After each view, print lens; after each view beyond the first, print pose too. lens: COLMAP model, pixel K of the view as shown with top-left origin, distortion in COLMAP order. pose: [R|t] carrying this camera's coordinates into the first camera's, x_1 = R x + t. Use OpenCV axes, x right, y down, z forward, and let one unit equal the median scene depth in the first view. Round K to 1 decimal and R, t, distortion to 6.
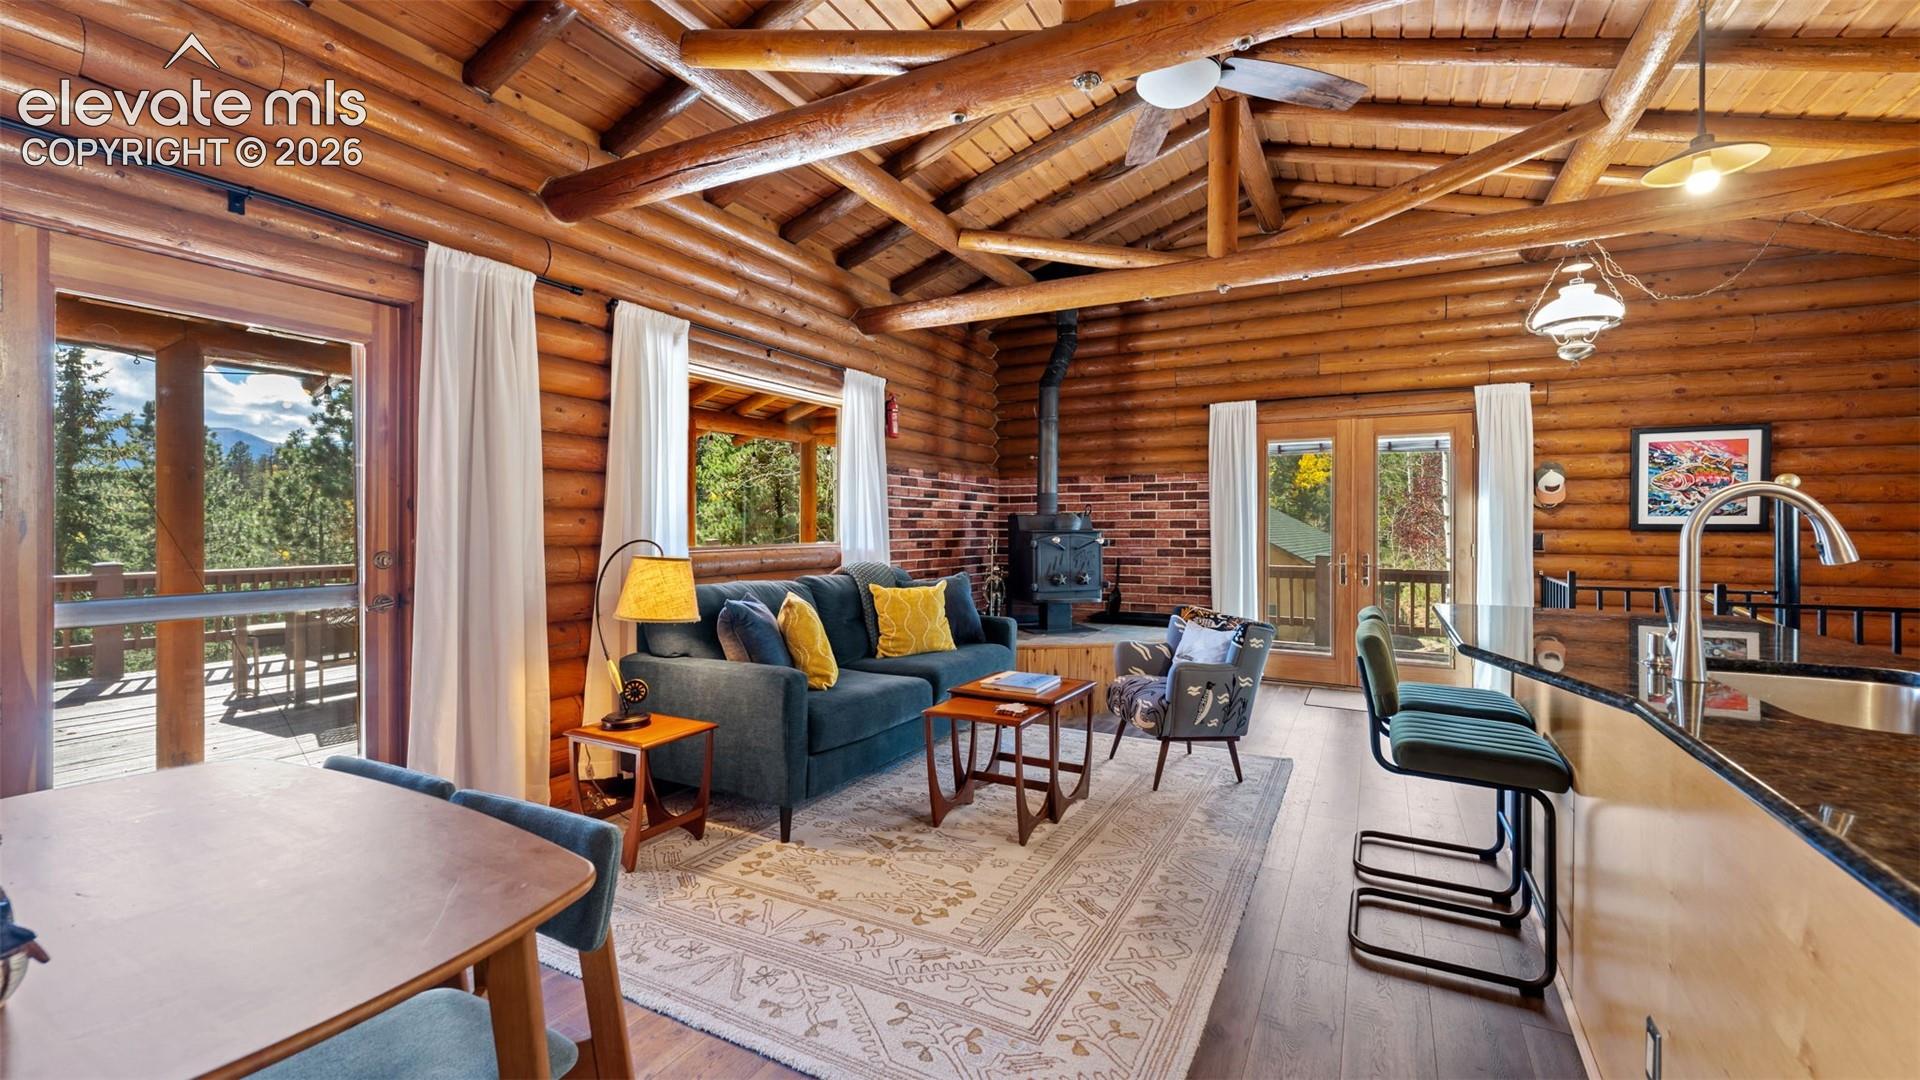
lens RADIAL K [[781.7, 0, 953.6], [0, 781.7, 524.5], [0, 0, 1]] dist [0.002797, -0.001619]
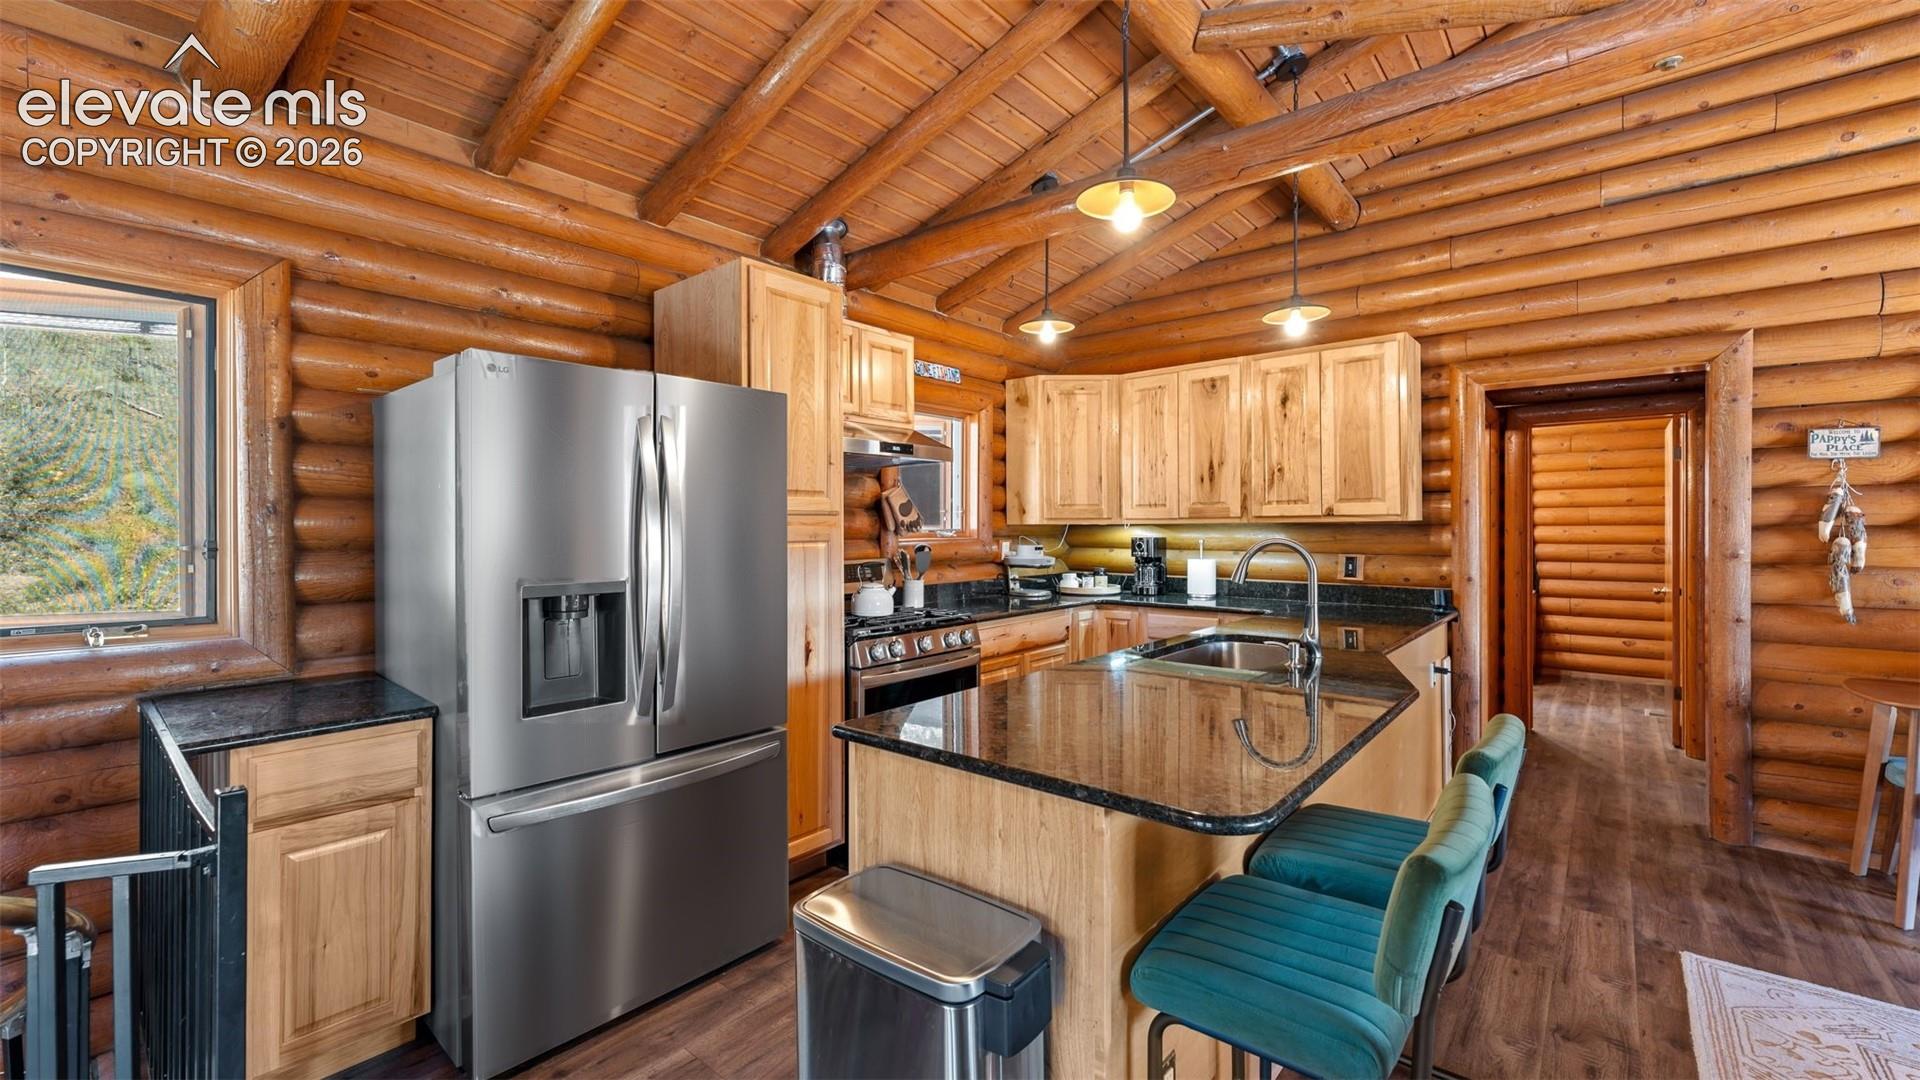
lens RADIAL K [[781.7, 0, 958.6], [0, 781.7, 527.4], [0, 0, 1]] dist [0.002797, -0.001619]
pose [[-0.980457, -0.002033, 0.196722, 0.503637], [-0.001526, 0.999995, 0.002729, -0.028866], [-0.196726, 0.002376, -0.980456, 1.030389]]
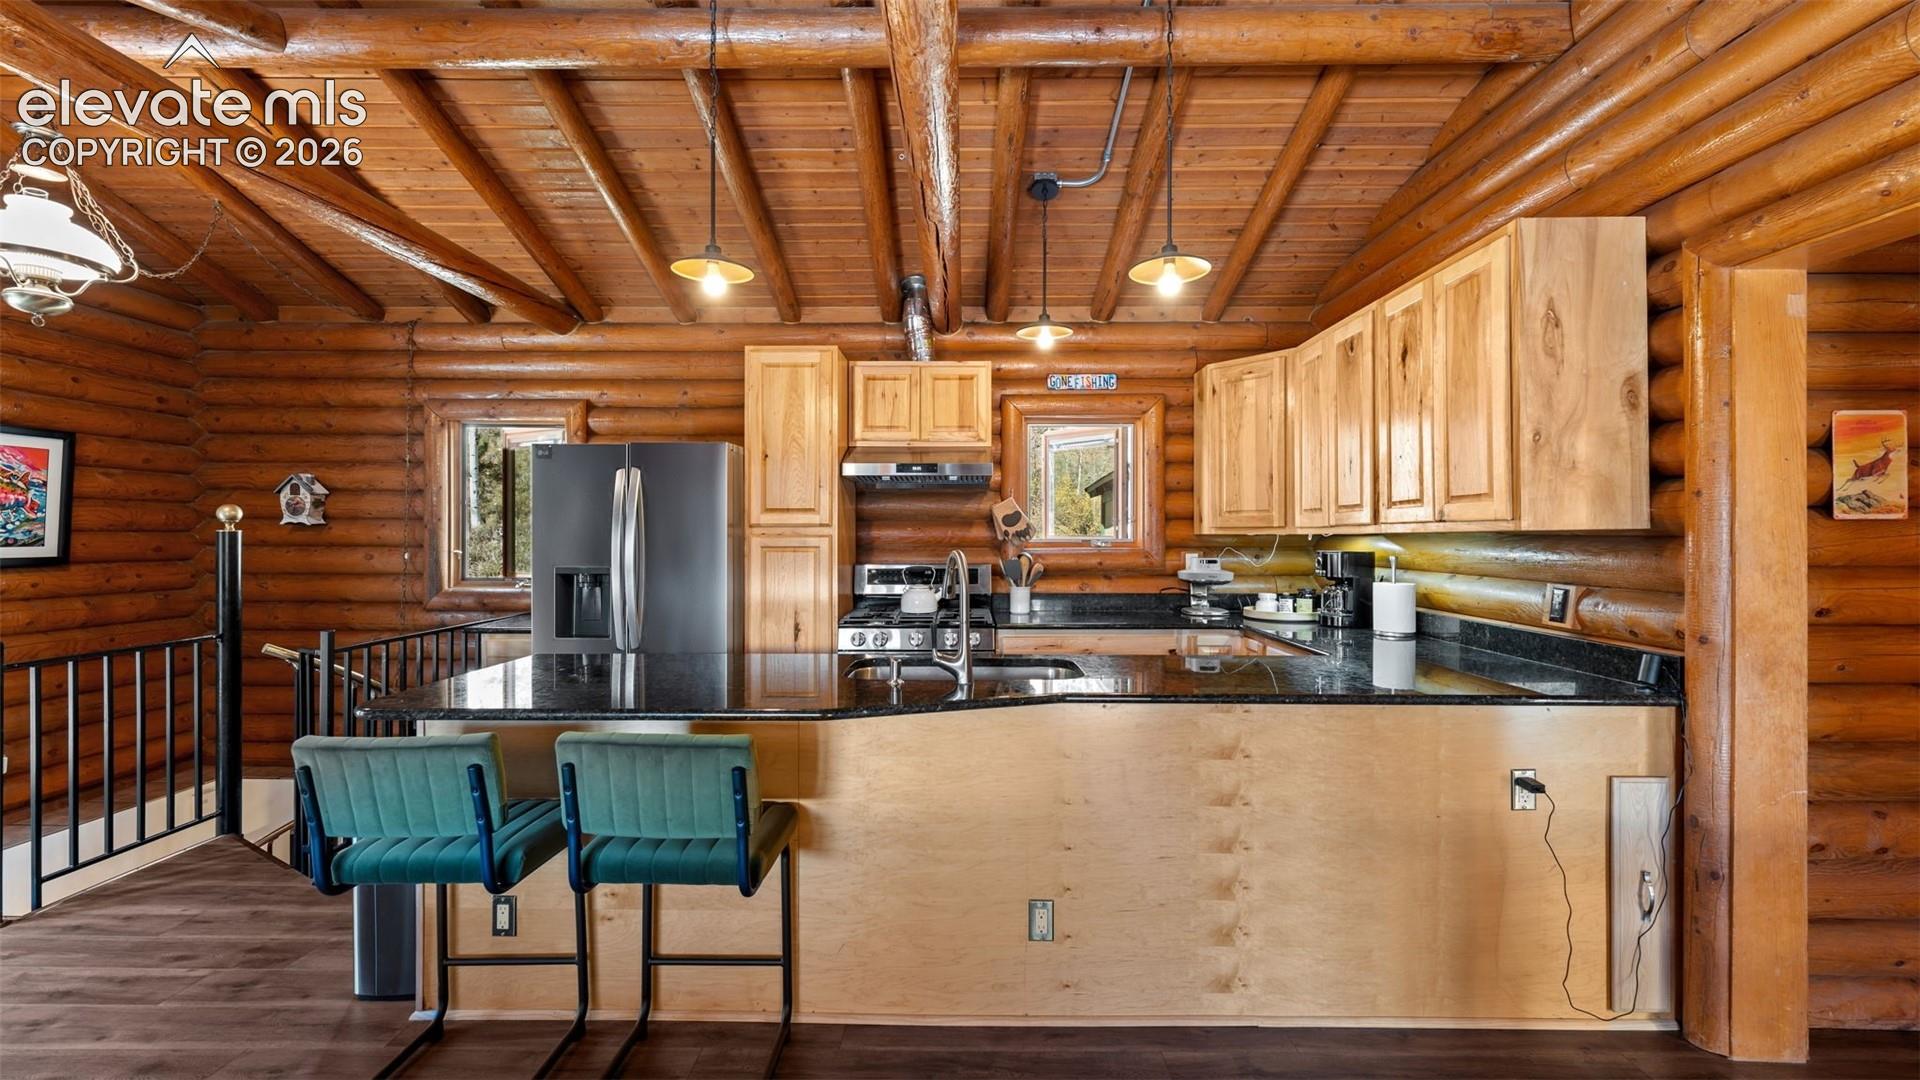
lens RADIAL K [[781.7, 0, 958.8], [0, 781.7, 531.7], [0, 0, 1]] dist [0.002797, -0.001619]
pose [[-0.474457, -0.001191, 0.880278, -0.131459], [-0.002515, 0.999997, -0.000002, -0.032497], [-0.880275, -0.002215, -0.474459, 0.640401]]
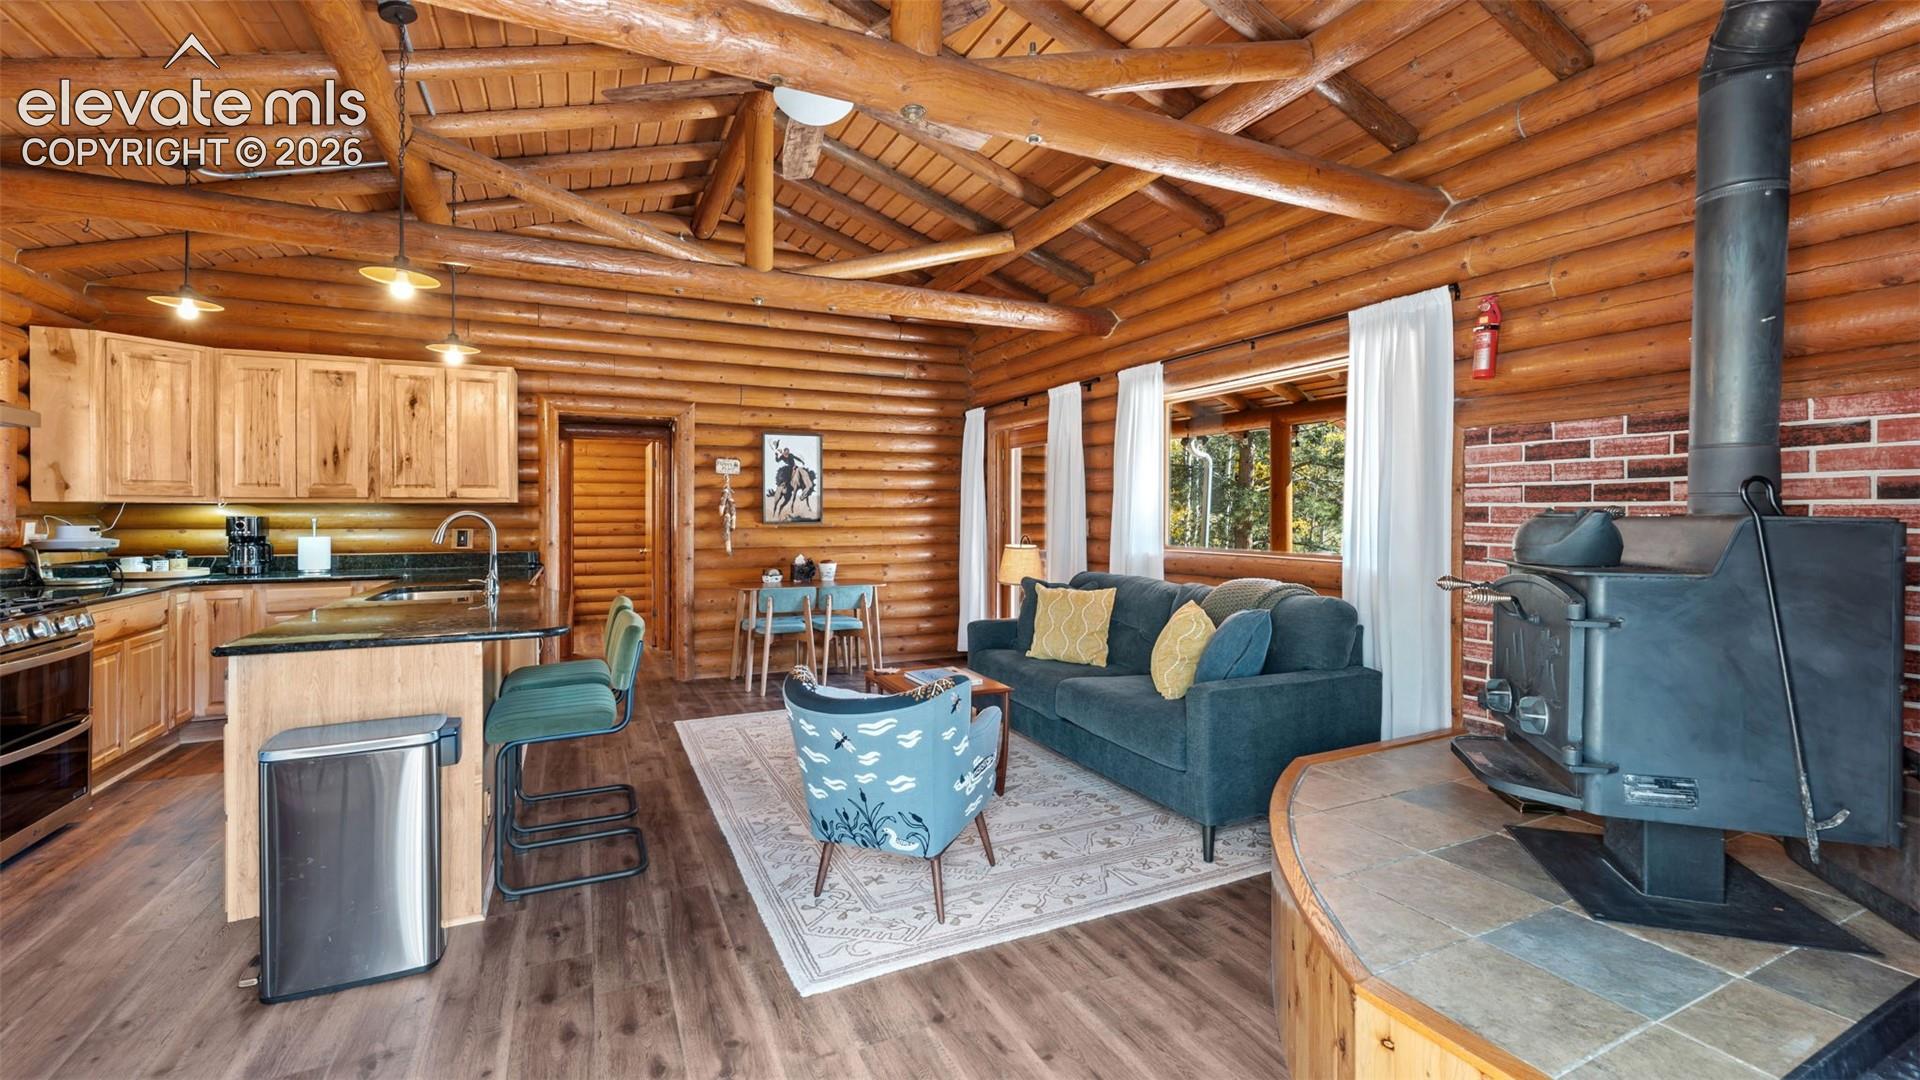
lens RADIAL K [[781.7, 0, 952.3], [0, 781.7, 512.3], [0, 0, 1]] dist [0.002797, -0.001619]
pose [[-0.587471, -0.005687, -0.809226, 0.783225], [-0.003917, 0.999984, -0.004184, -0.016562], [0.809236, 0.000712, -0.587483, 1.360987]]
